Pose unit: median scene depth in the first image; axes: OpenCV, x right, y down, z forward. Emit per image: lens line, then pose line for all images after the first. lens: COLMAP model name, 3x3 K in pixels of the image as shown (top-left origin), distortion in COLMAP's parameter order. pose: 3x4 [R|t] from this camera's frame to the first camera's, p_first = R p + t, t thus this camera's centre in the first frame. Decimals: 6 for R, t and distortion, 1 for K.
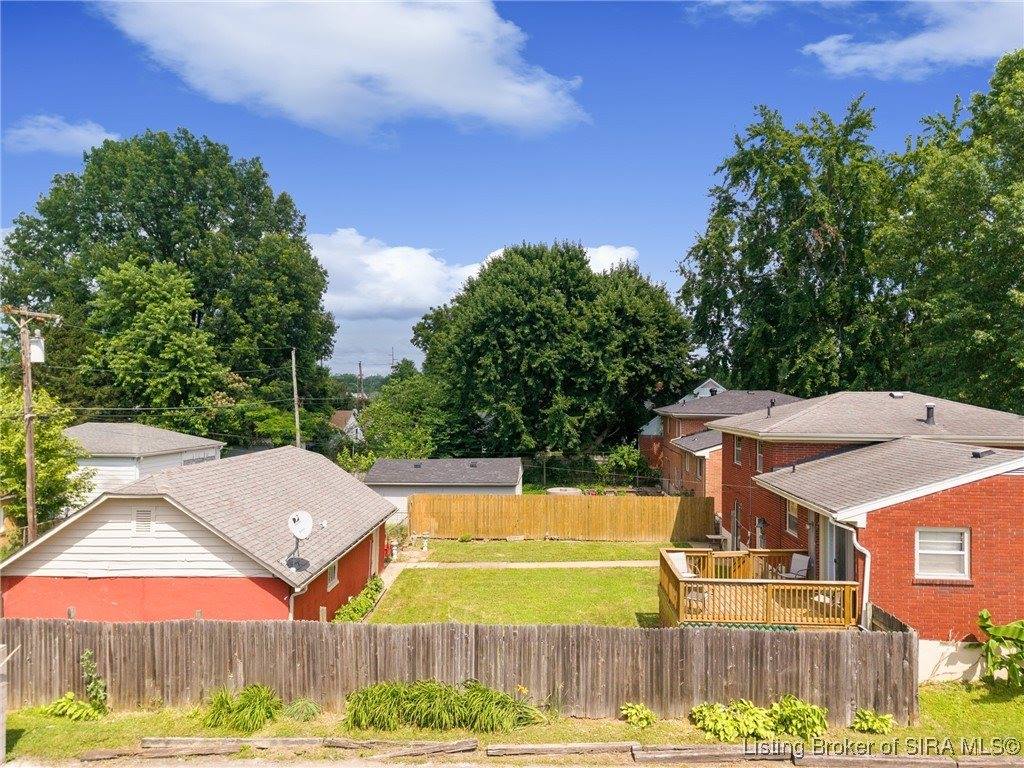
lens RADIAL K [[684.2, 0, 515.1], [0, 684.2, 388.5], [0, 0, 1]] dist [0.043535, -0.059848]
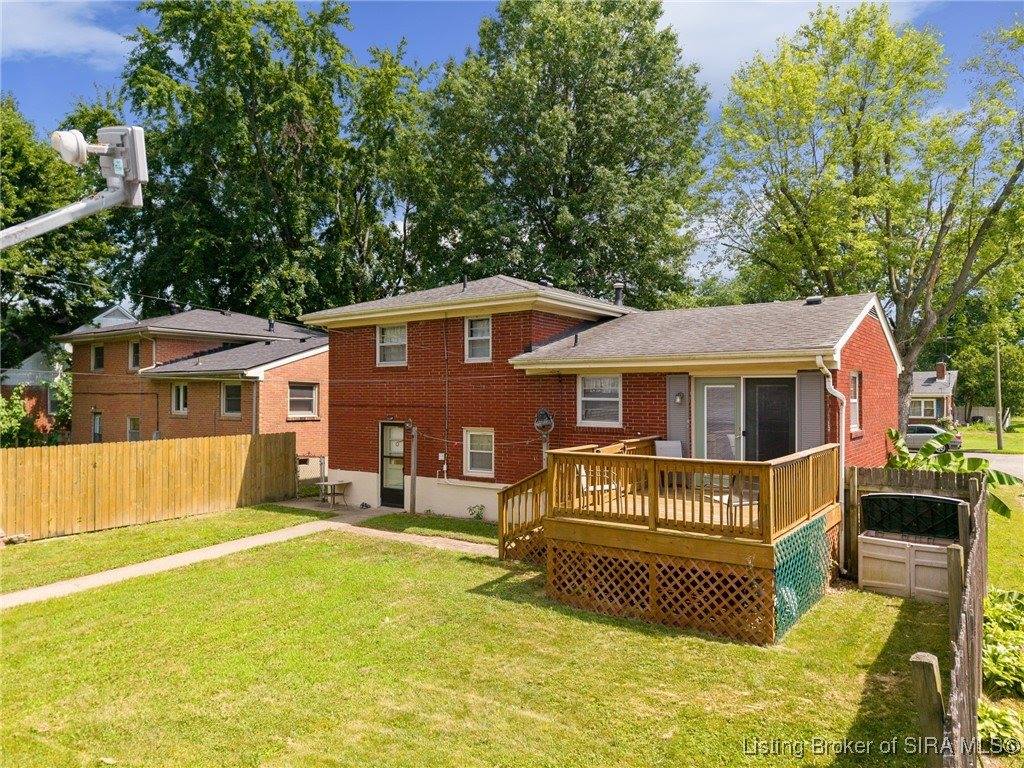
lens RADIAL K [[684.2, 0, 515.1], [0, 684.2, 388.5], [0, 0, 1]] dist [0.043535, -0.059848]
pose [[0.519102, 0.002883, 0.854708, -0.170622], [-0.002643, 0.999995, -0.001767, 0.115625], [-0.854708, -0.001342, 0.519107, 0.465140]]
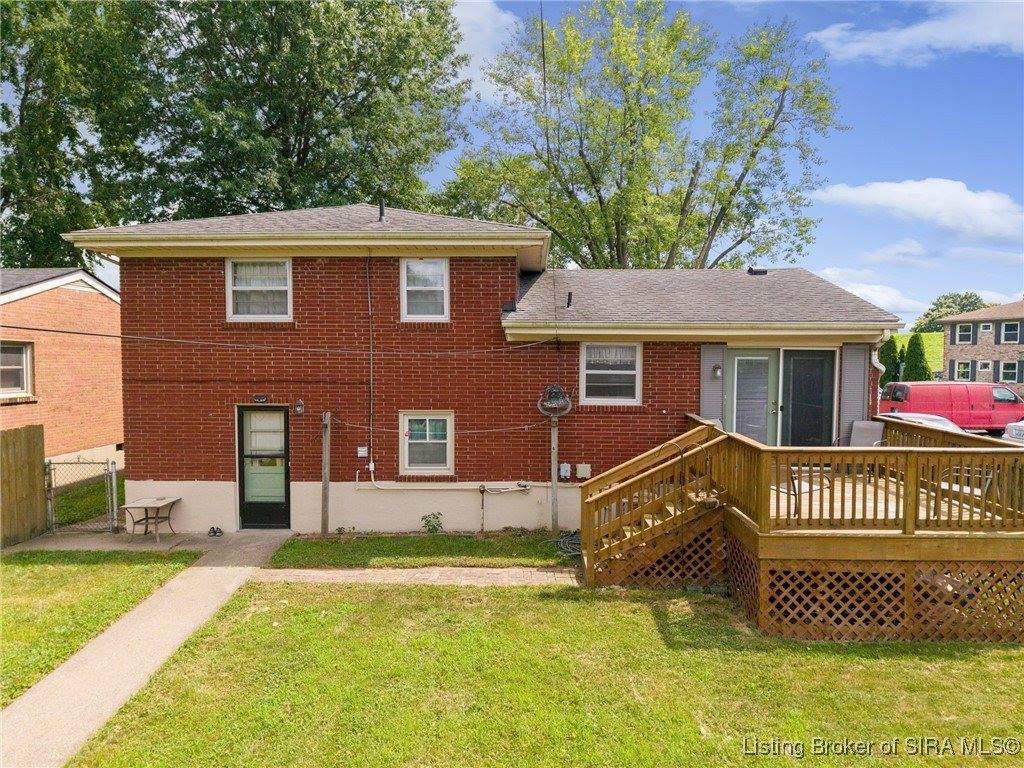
lens RADIAL K [[684.2, 0, 515.1], [0, 684.2, 388.5], [0, 0, 1]] dist [0.043535, -0.059848]
pose [[-0.050196, -0.056345, 0.997149, -0.126917], [-0.011663, 0.998372, 0.055827, 0.110128], [-0.998671, -0.008827, -0.050771, 0.736777]]
